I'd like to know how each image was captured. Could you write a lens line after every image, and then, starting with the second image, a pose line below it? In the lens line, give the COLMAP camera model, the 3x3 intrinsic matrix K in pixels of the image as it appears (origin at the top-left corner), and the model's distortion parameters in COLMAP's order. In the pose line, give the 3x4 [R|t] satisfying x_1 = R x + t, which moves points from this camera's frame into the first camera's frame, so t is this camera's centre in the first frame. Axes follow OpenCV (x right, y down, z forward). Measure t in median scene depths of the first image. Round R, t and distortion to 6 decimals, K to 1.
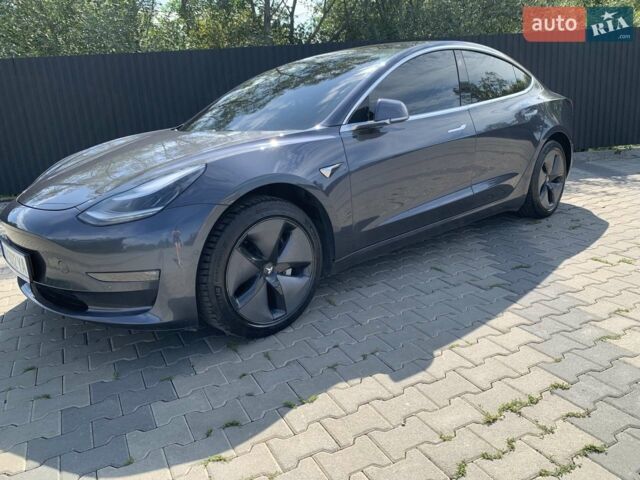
lens RADIAL K [[479.4, 0, 320.0], [0, 479.4, 240.0], [0, 0, 1]] dist [0.009836, 0.003473]
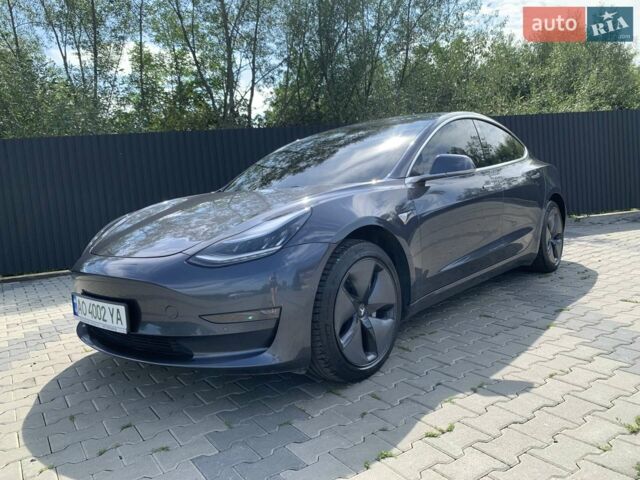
lens RADIAL K [[483.1, 0, 323.4], [0, 483.1, 232.3], [0, 0, 1]] dist [0.004063, -0.006135]
pose [[0.993967, -0.026873, 0.106333, -0.290735], [0.046284, 0.981734, -0.184544, 0.082683], [-0.099432, 0.188352, 0.977055, -0.021256]]
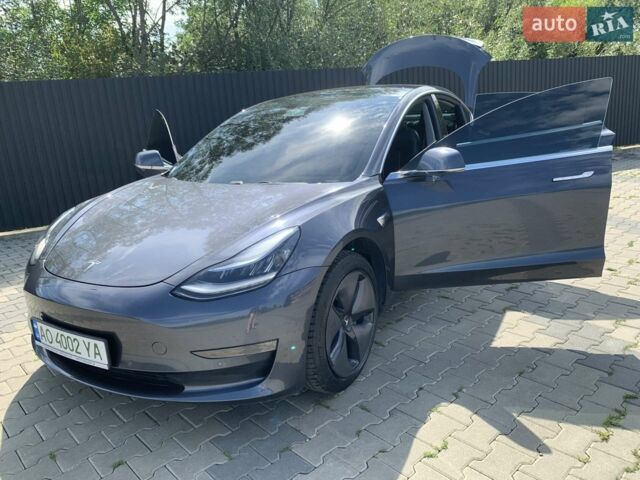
lens RADIAL K [[483.9, 0, 320.0], [0, 483.9, 240.0], [0, 0, 1]] dist [0.005816, -0.002426]
pose [[0.965815, -0.073610, 0.248563, -0.401640], [0.081968, 0.996360, -0.023430, -0.091828], [-0.245934, 0.043003, 0.968332, 0.009870]]
